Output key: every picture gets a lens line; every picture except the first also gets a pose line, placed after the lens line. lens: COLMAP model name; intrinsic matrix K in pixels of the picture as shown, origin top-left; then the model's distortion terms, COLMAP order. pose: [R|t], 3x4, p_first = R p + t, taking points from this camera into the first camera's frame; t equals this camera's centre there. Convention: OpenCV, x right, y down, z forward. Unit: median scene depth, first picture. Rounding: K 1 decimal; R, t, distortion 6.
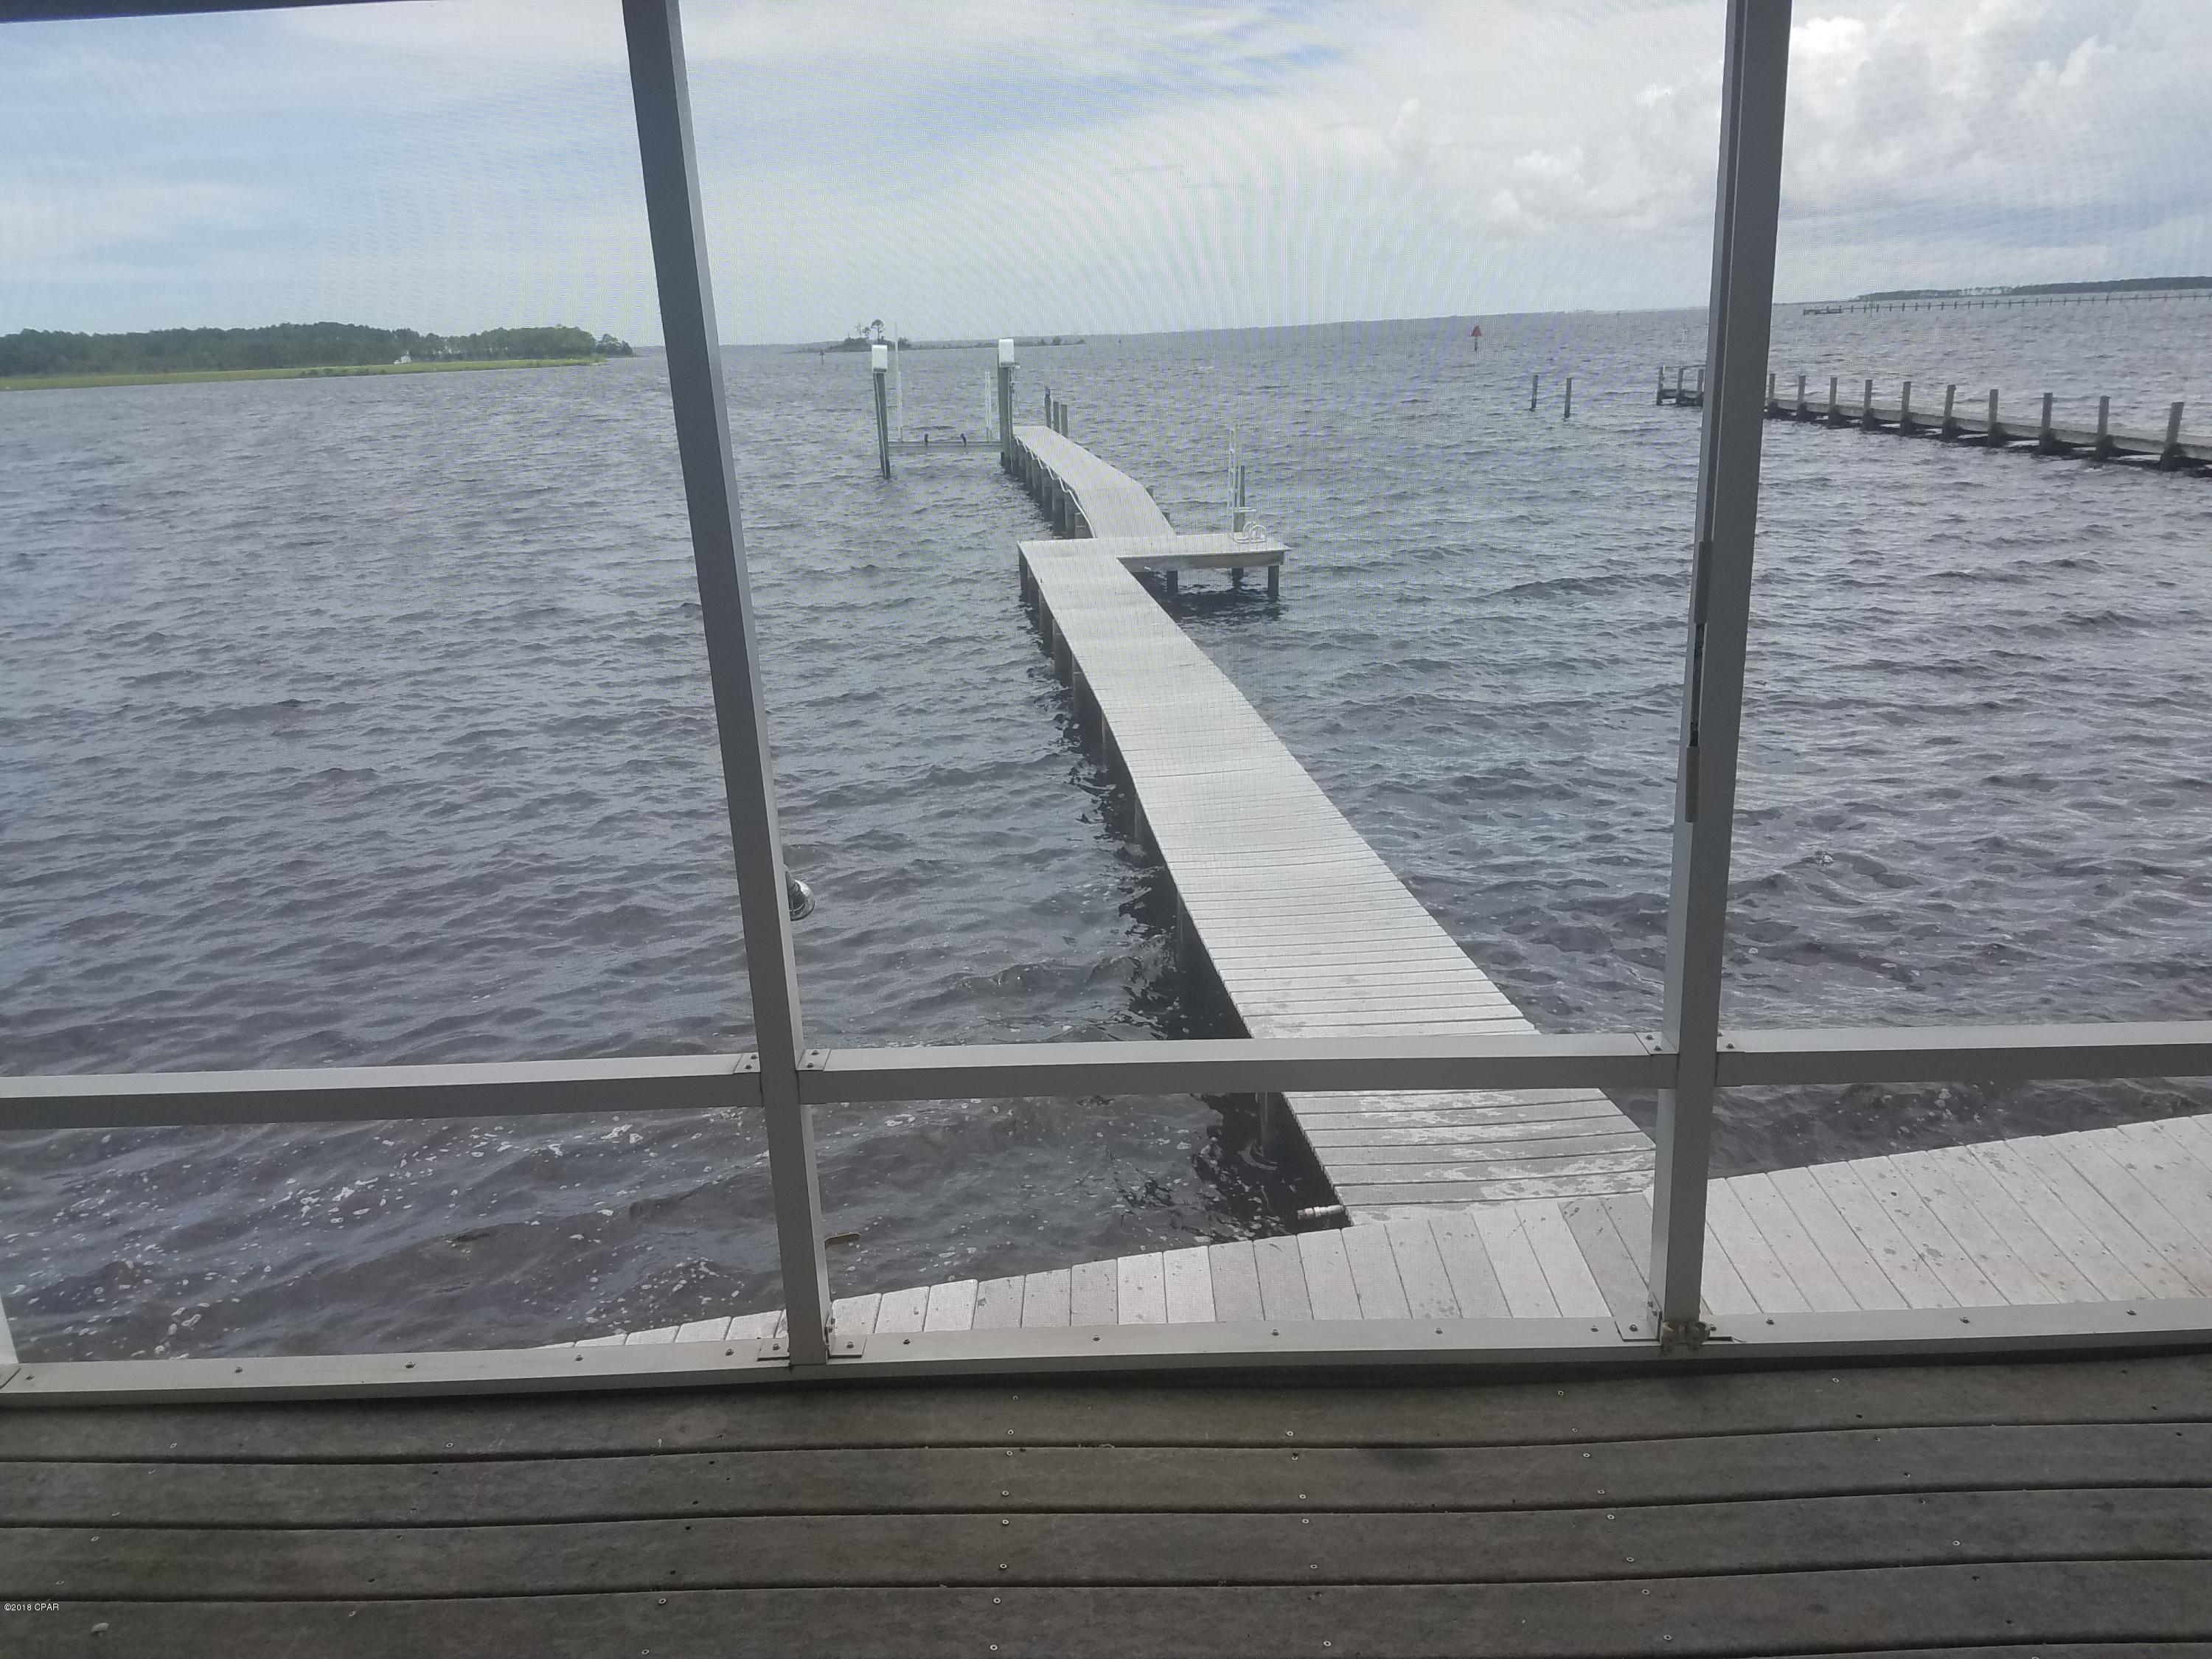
lens RADIAL K [[1713.0, 0, 1106.0], [0, 1713.0, 829.5], [0, 0, 1]] dist [0.210368, -0.278565]
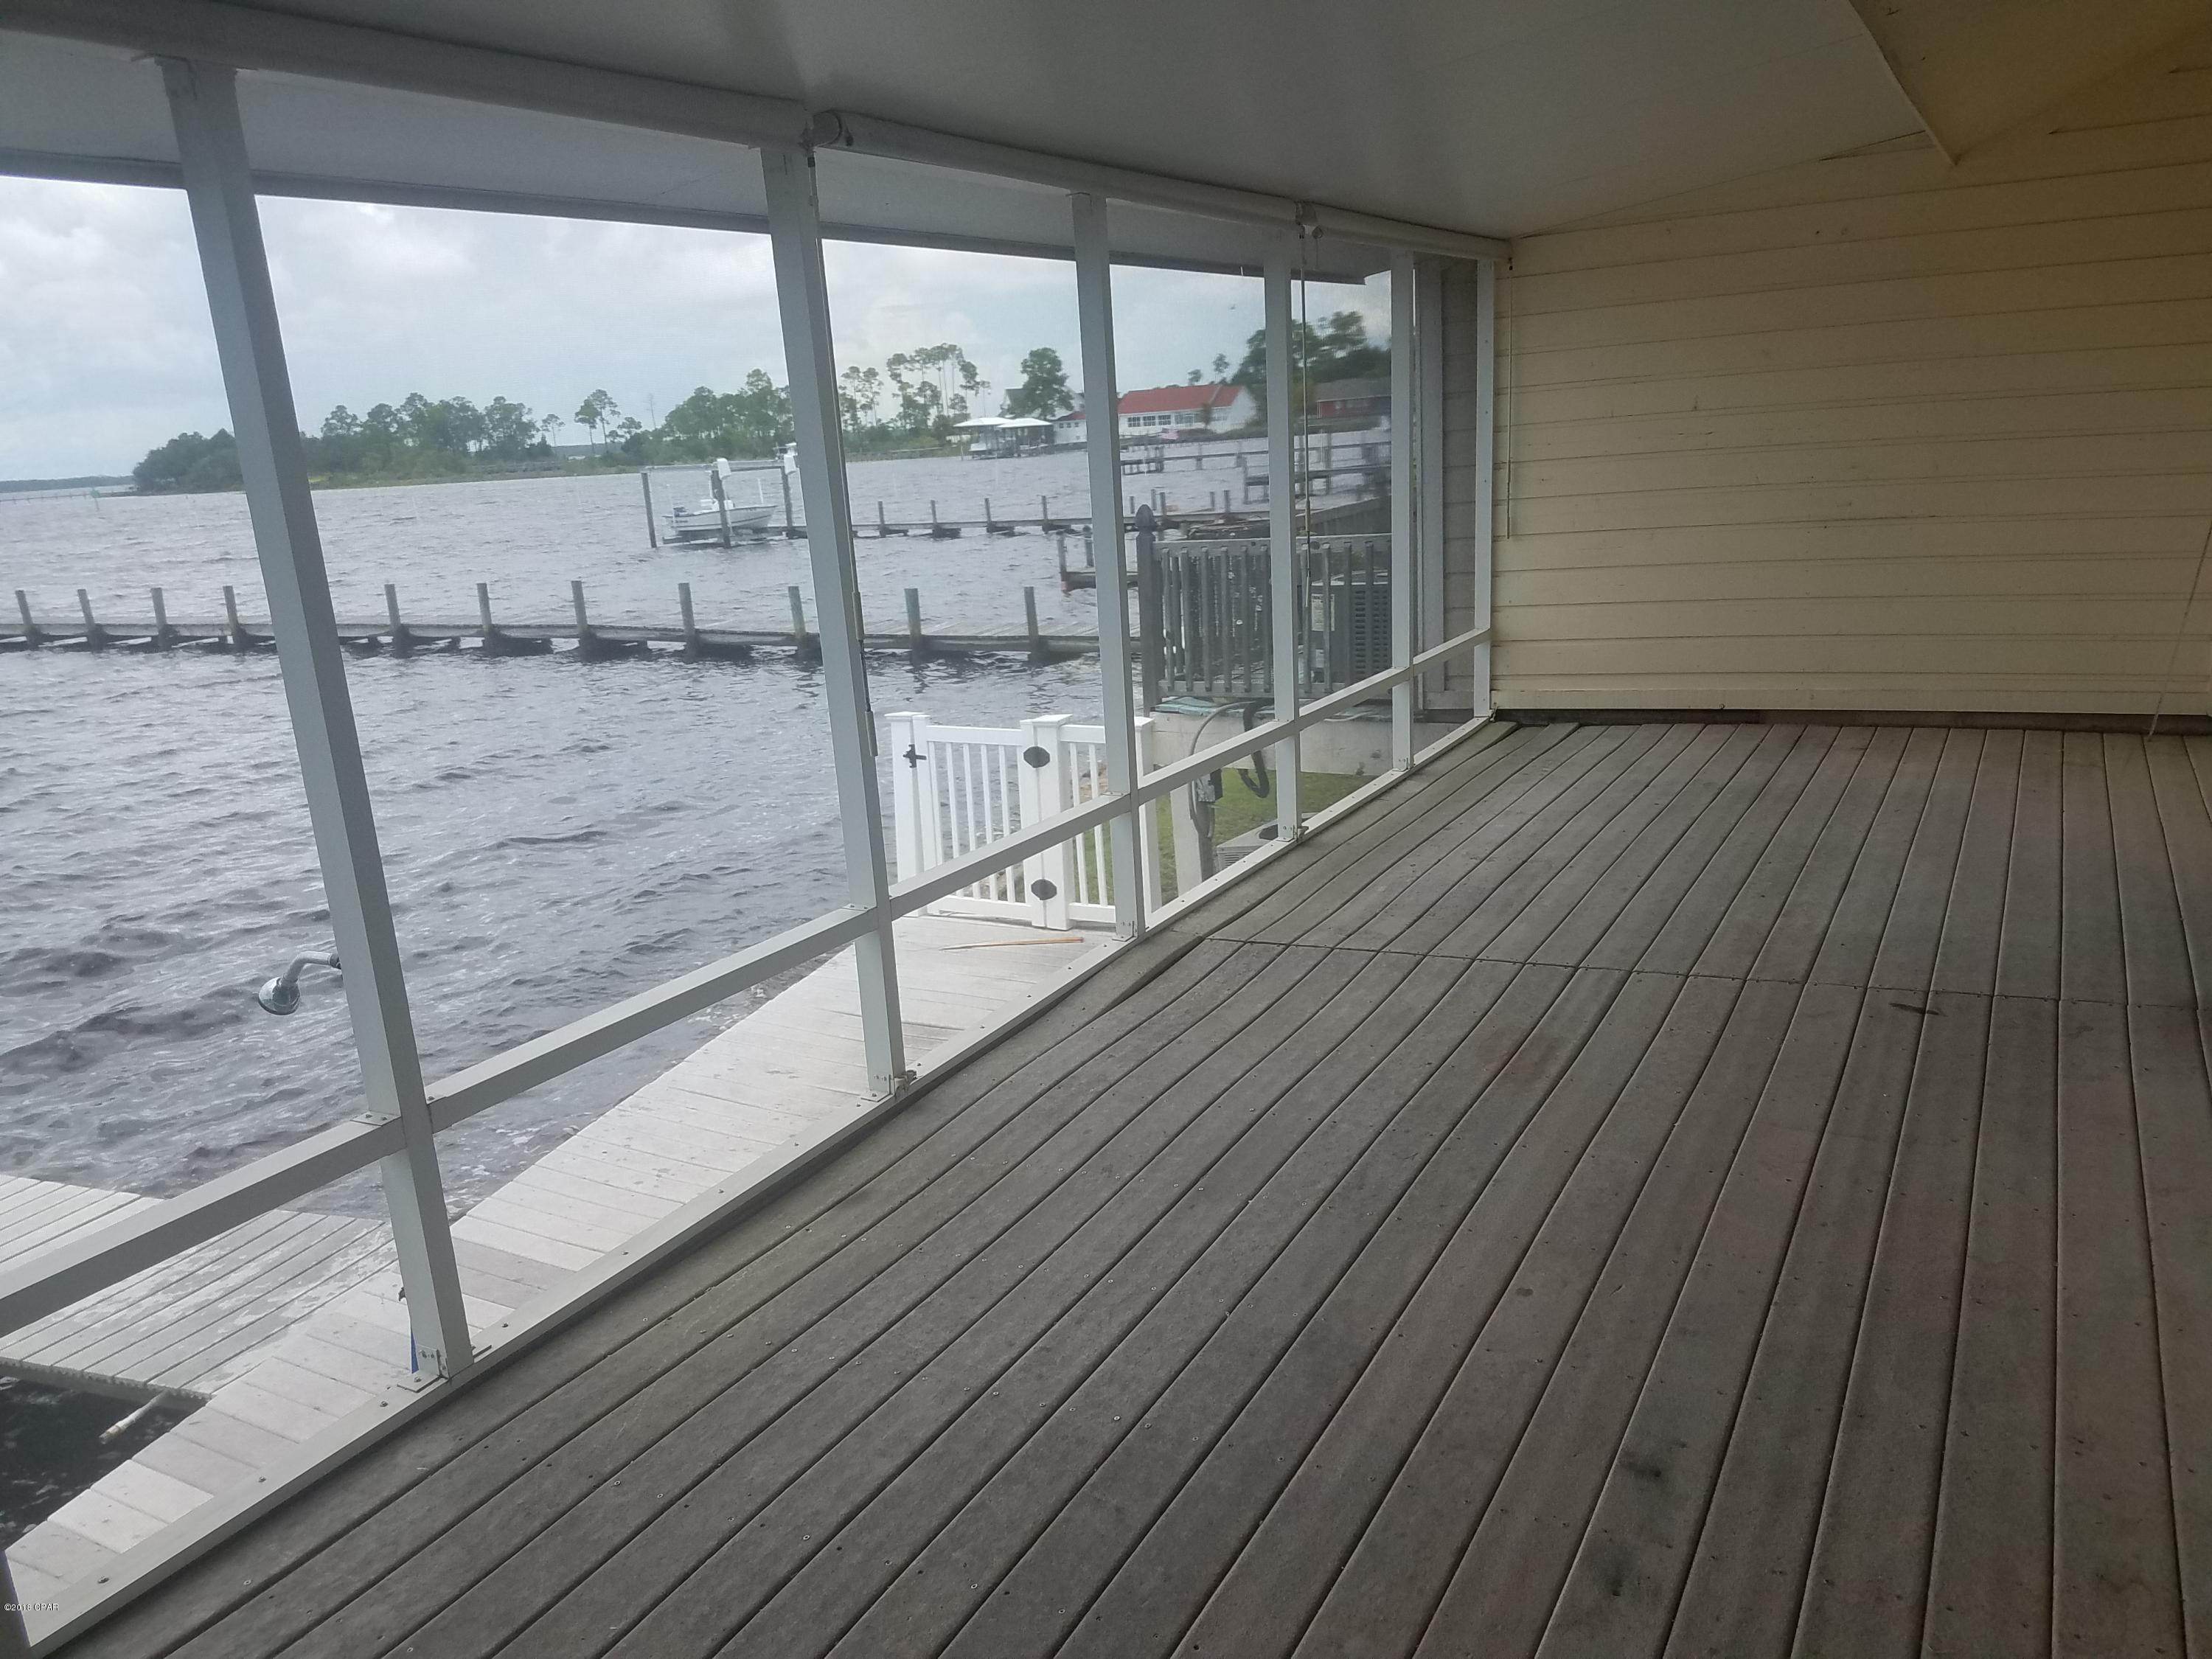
lens RADIAL K [[1713.0, 0, 1106.0], [0, 1713.0, 829.5], [0, 0, 1]] dist [0.210368, -0.278565]
pose [[0.474649, -0.204731, 0.856034, -0.394494], [0.295997, 0.953055, 0.063812, 0.011011], [-0.828912, 0.223095, 0.512966, -0.001049]]
